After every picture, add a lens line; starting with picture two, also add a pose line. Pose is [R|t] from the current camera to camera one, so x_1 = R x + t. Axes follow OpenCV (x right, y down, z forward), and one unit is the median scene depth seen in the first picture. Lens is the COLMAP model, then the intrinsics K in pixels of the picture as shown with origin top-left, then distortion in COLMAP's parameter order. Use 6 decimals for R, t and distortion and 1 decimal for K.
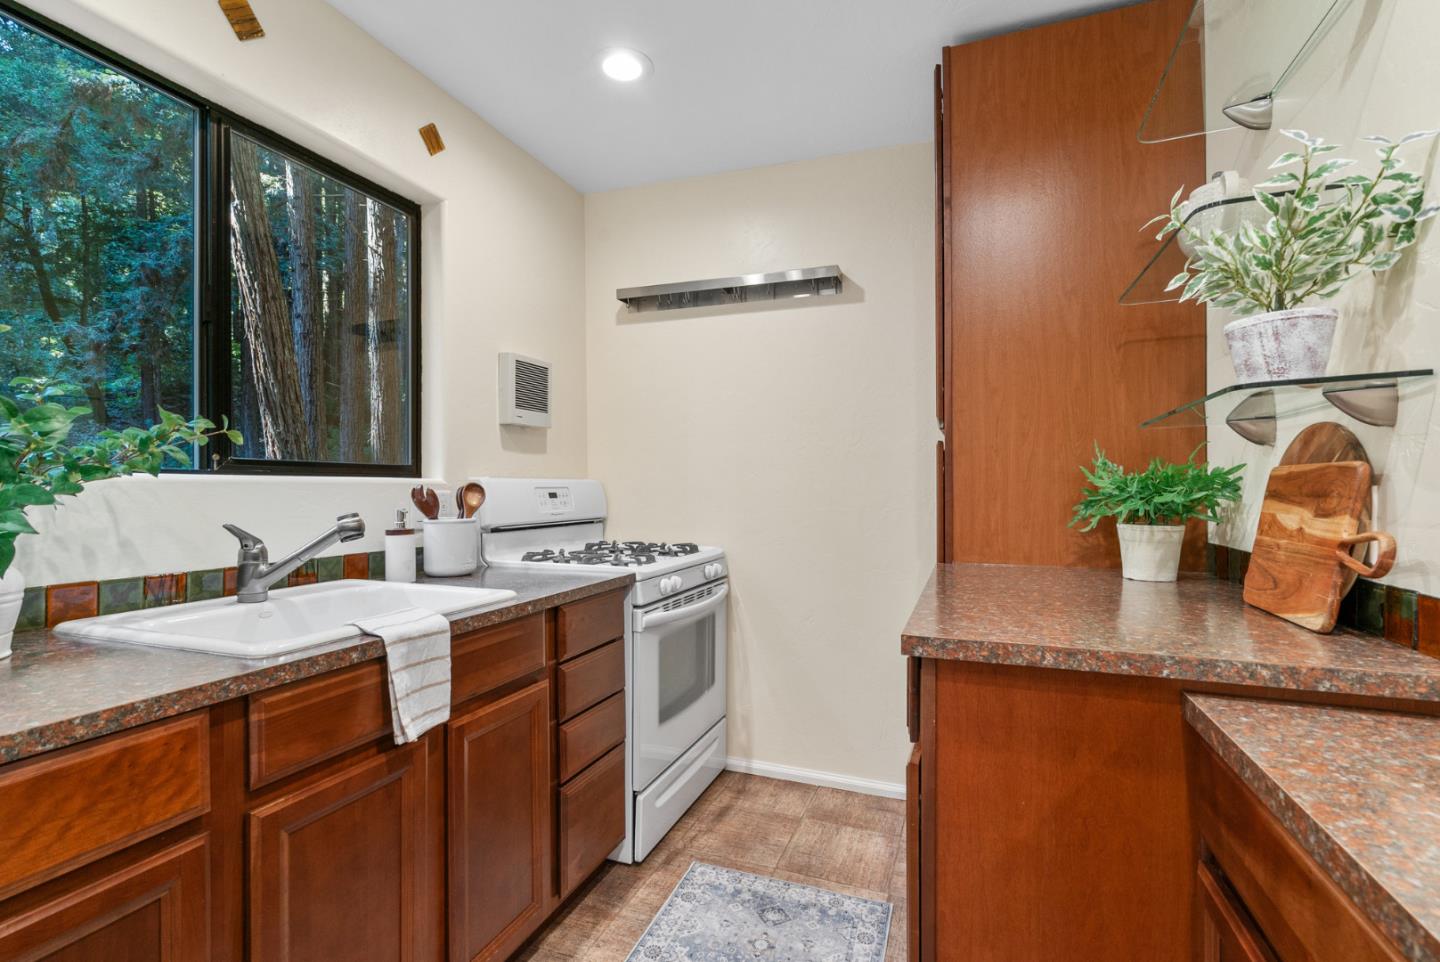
lens RADIAL K [[671.8, 0, 714.0], [0, 671.8, 484.8], [0, 0, 1]] dist [-0.000158, 0.000953]
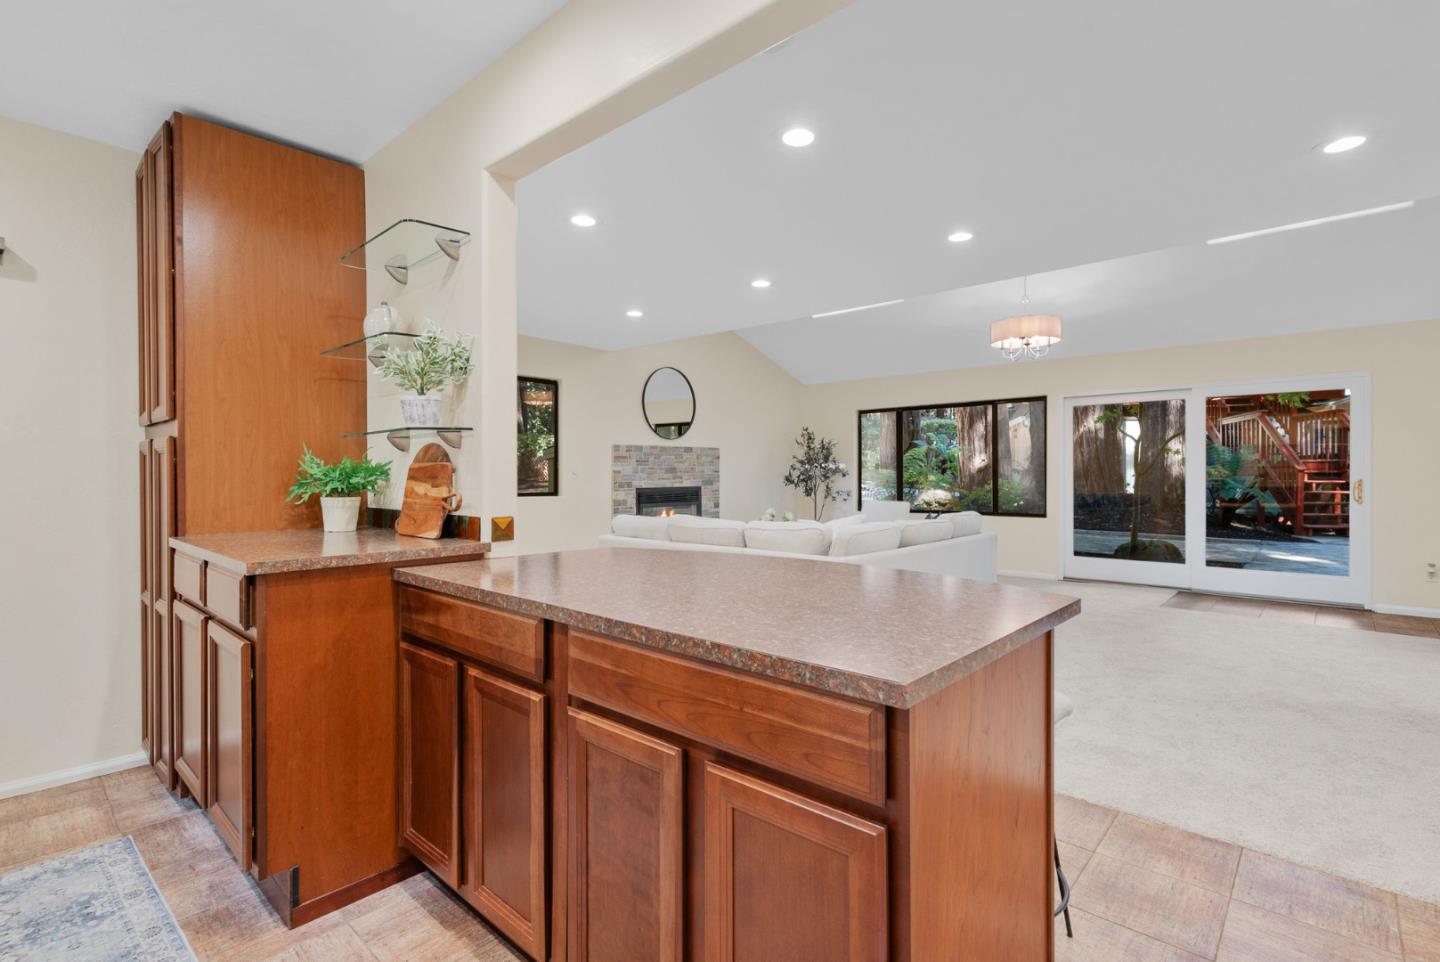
lens RADIAL K [[671.8, 0, 711.1], [0, 671.8, 475.5], [0, 0, 1]] dist [-0.000158, 0.000953]
pose [[0.372494, -0.005840, 0.928016, -0.642485], [-0.001140, 0.999977, 0.006750, -0.005526], [-0.928034, -0.003572, 0.372479, -0.528637]]
